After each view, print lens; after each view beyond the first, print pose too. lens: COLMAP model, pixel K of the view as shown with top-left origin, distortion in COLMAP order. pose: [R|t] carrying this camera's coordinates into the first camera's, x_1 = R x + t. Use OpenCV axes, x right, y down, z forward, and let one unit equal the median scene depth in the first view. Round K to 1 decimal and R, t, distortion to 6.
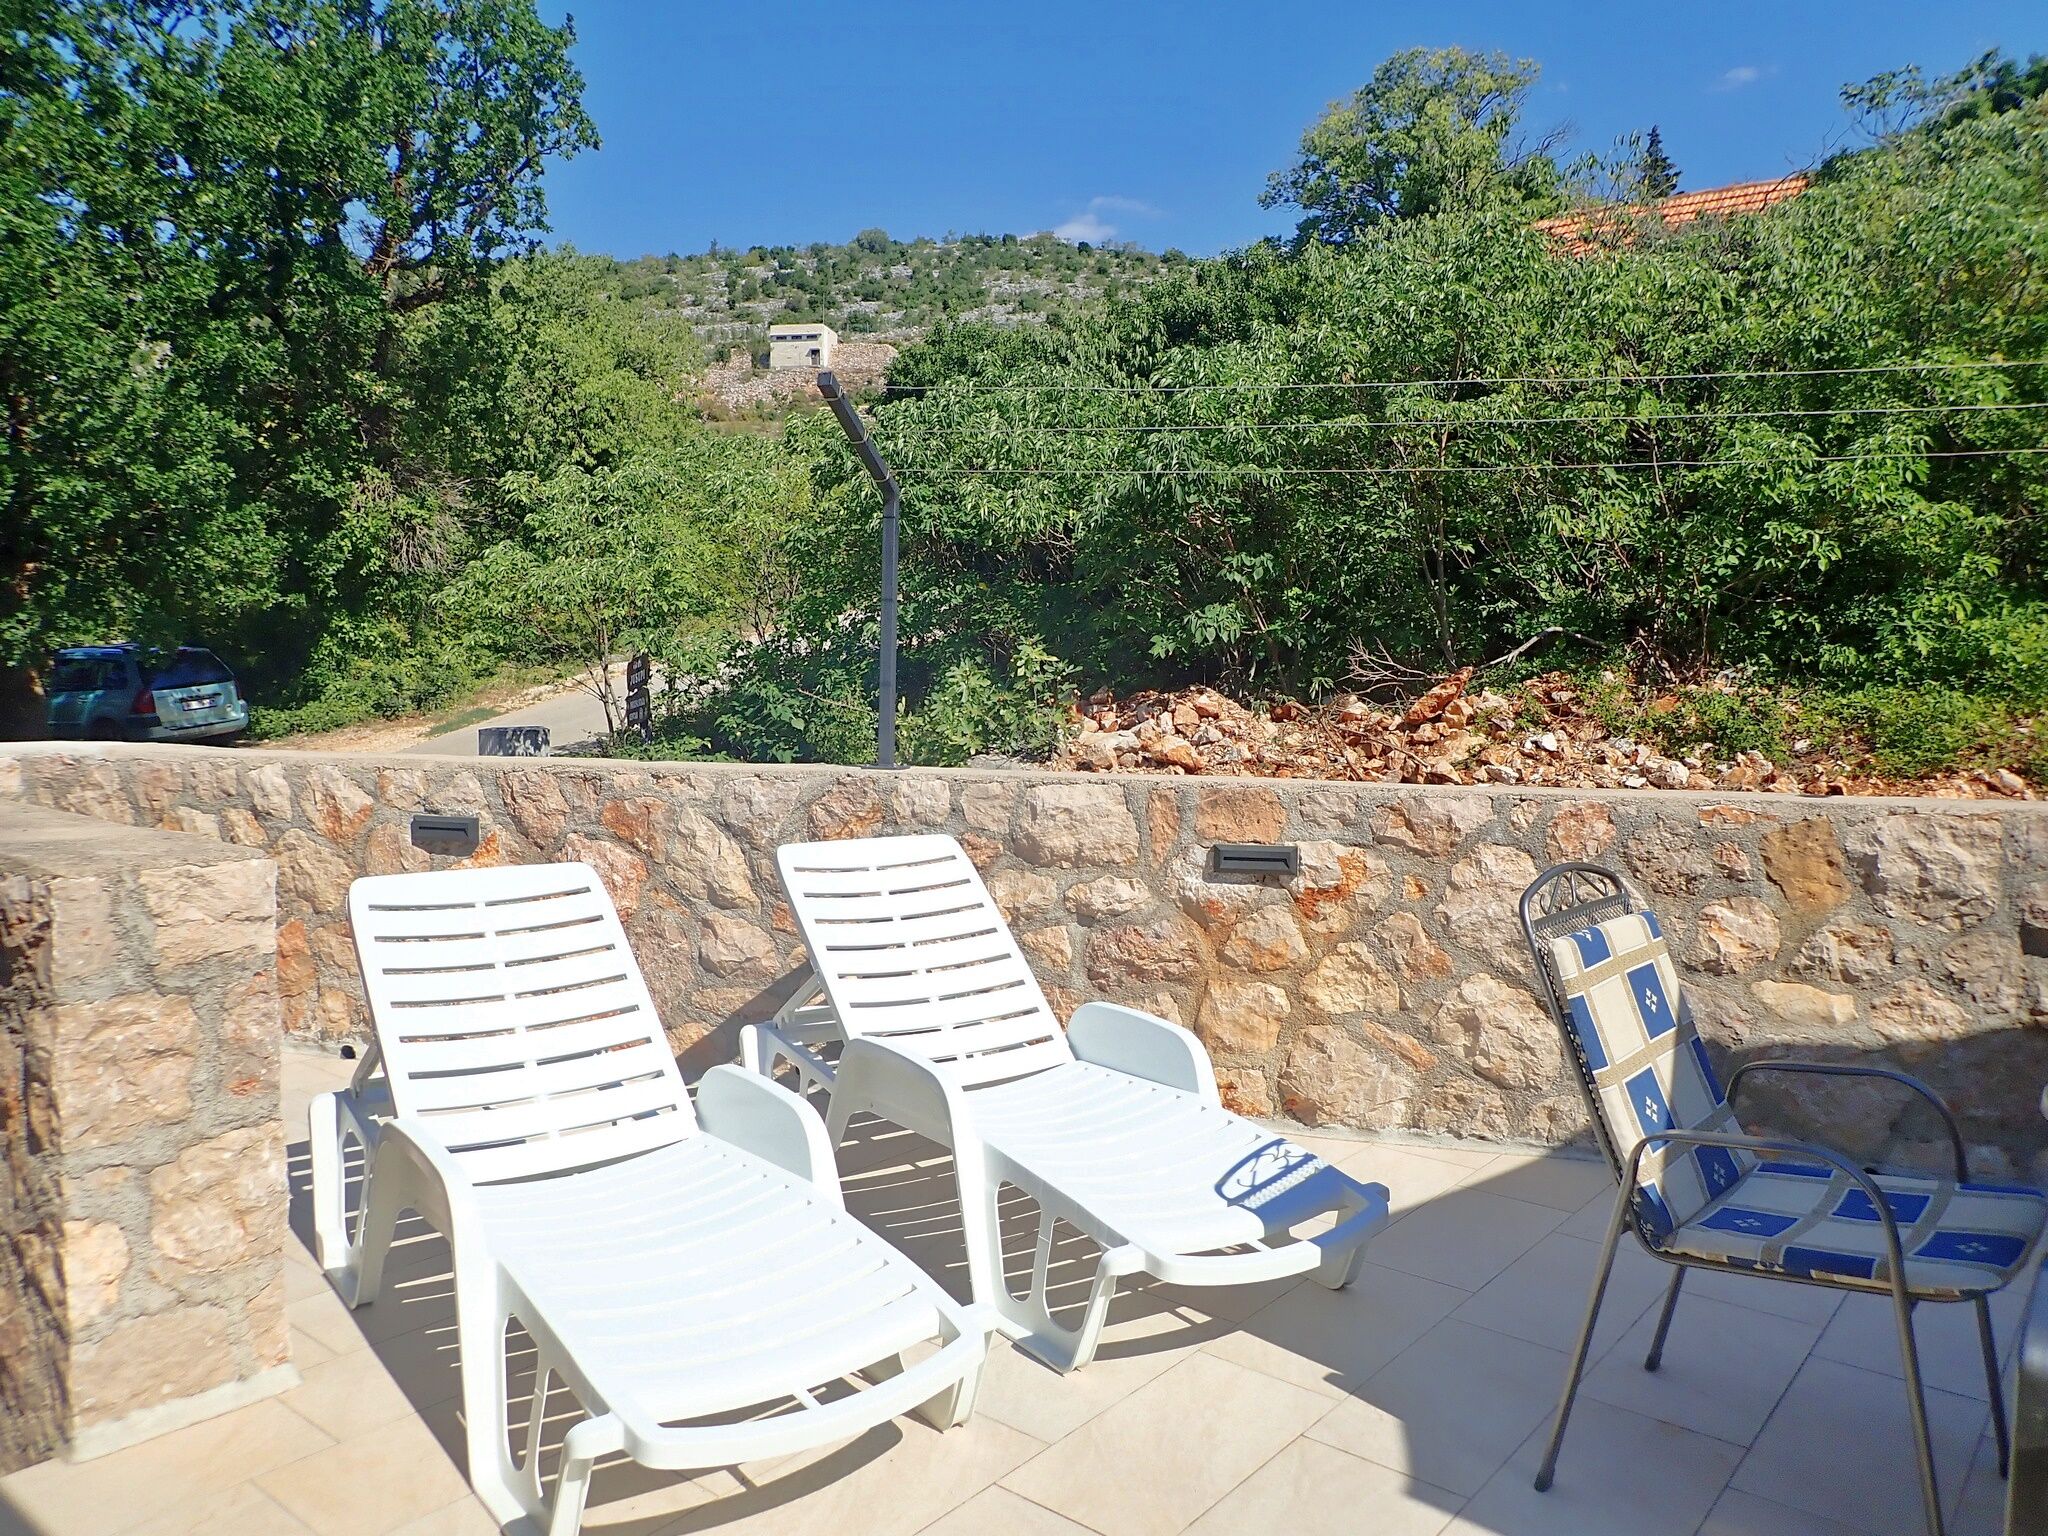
lens RADIAL K [[1500.2, 0, 1014.2], [0, 1500.2, 771.0], [0, 0, 1]] dist [-0.006323, -0.006063]
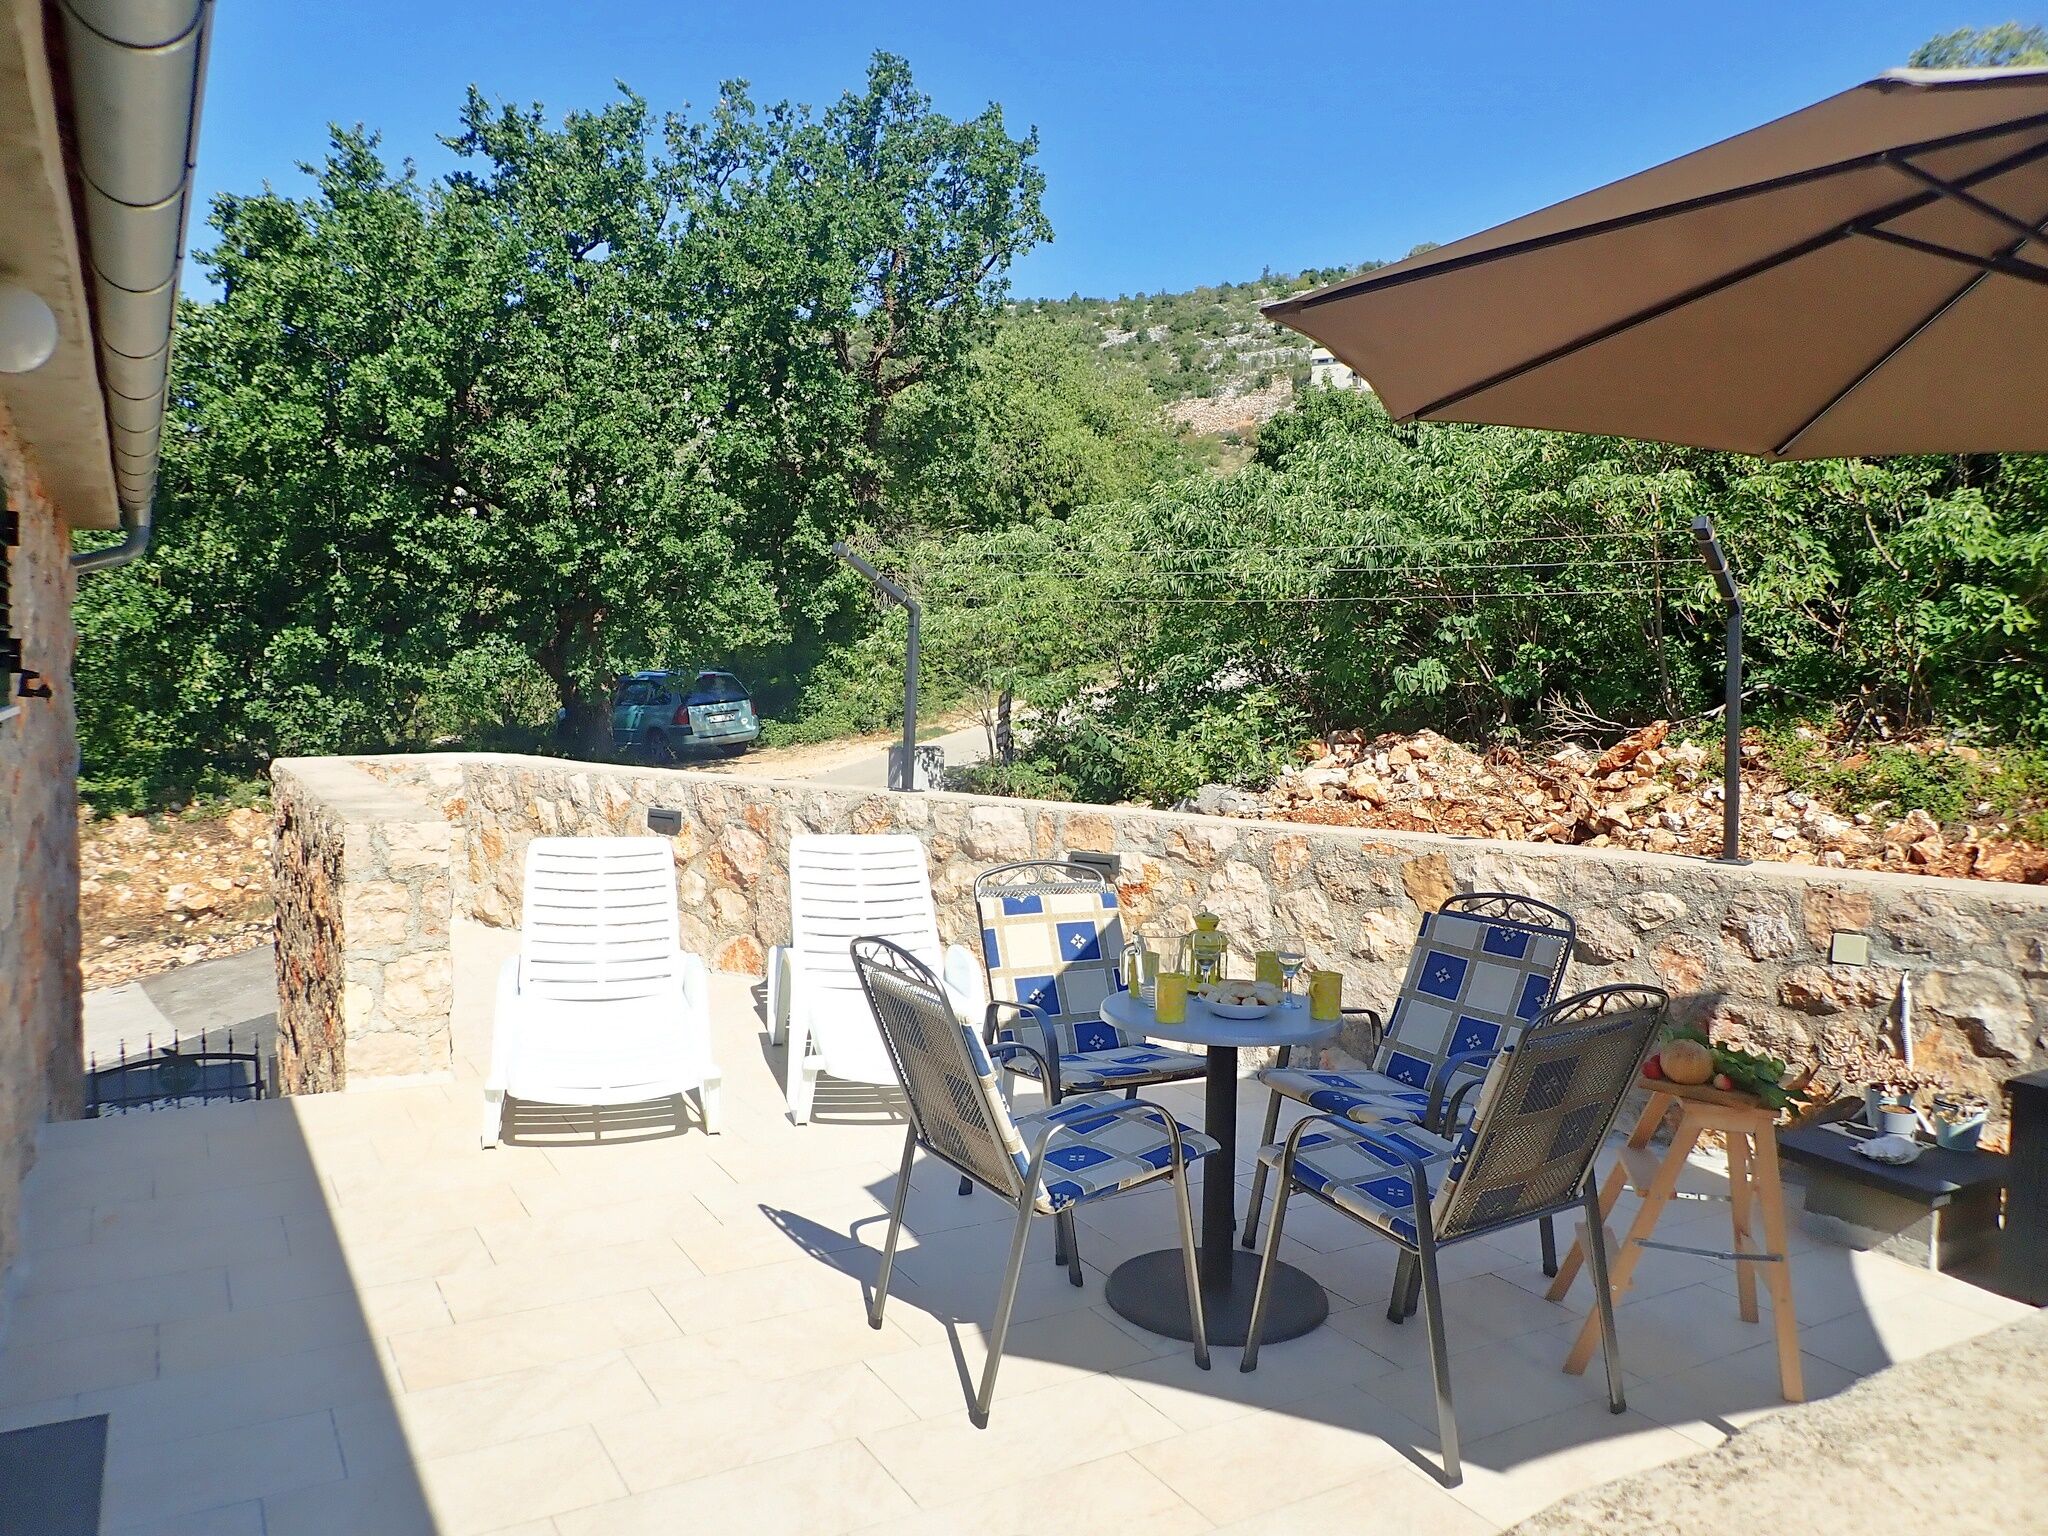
lens RADIAL K [[1500.2, 0, 1014.2], [0, 1500.2, 771.0], [0, 0, 1]] dist [-0.006323, -0.006063]
pose [[0.936106, 0.036623, -0.349807, 0.262608], [-0.041084, 0.999141, -0.005337, -0.008851], [0.349311, 0.019367, 0.936807, -0.181989]]
